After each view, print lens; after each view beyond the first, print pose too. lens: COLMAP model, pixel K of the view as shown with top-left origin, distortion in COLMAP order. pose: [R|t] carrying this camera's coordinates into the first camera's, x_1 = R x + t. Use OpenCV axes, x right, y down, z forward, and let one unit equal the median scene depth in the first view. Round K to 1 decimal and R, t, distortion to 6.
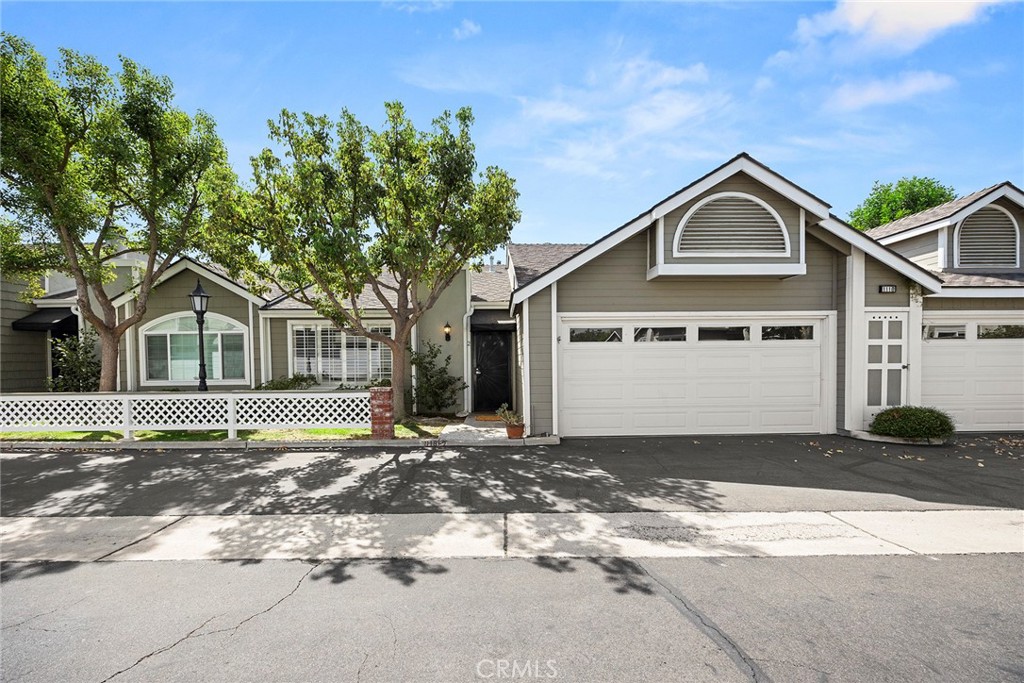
lens RADIAL K [[409.7, 0, 507.8], [0, 409.7, 381.9], [0, 0, 1]] dist [0.002775, -0.000021]
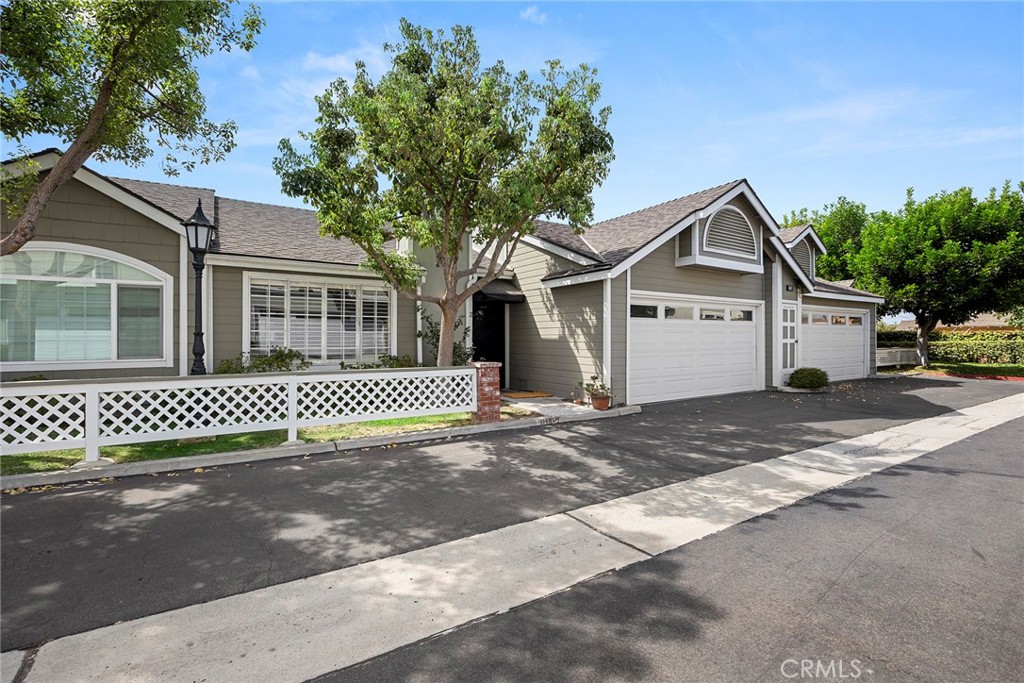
lens RADIAL K [[465.8, 0, 510.2], [0, 465.8, 341.1], [0, 0, 1]] dist [-0.015487, -0.000121]
pose [[0.842575, 0.005128, 0.538555, -0.794782], [0.021866, 0.998805, -0.043720, 0.013458], [-0.538135, 0.048613, 0.841455, 0.151427]]
